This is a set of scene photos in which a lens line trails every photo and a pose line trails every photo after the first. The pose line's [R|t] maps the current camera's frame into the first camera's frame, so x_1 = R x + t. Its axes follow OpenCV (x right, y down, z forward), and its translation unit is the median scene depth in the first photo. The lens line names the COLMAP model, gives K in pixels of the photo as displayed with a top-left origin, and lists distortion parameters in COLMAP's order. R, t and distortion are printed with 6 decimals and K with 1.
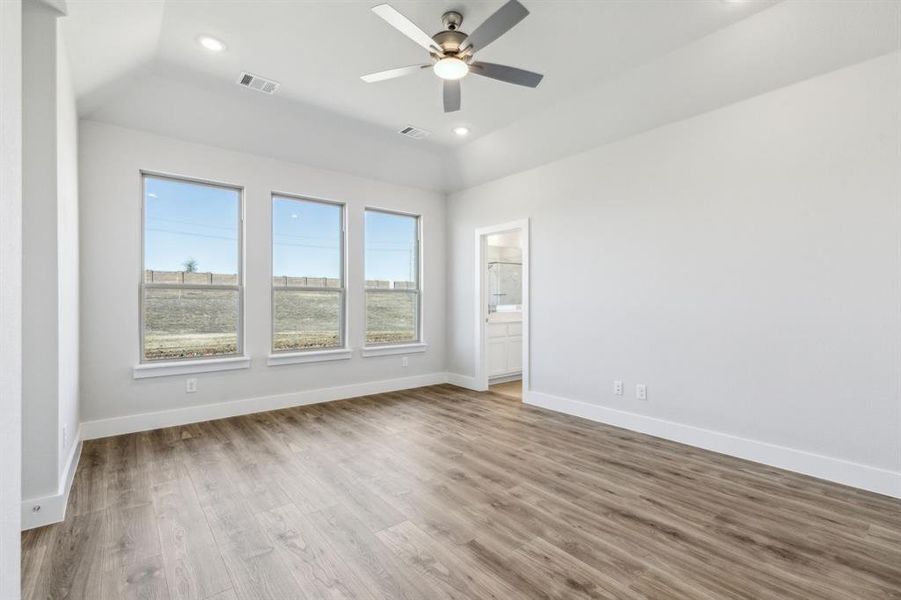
lens RADIAL K [[411.4, 0, 447.8], [0, 411.4, 300.1], [0, 0, 1]] dist [0.011545, -0.001464]
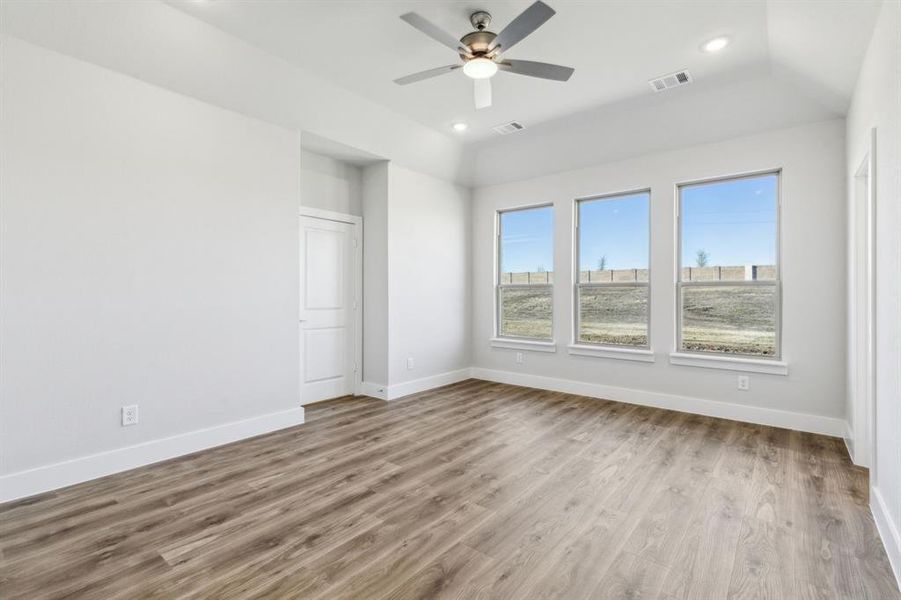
lens RADIAL K [[411.4, 0, 456.0], [0, 411.4, 297.9], [0, 0, 1]] dist [0.011545, -0.001464]
pose [[0.216202, 0.006690, -0.976326, 0.848956], [0.000776, 0.999975, 0.007024, -0.004337], [0.976348, -0.002276, 0.216192, 0.628205]]
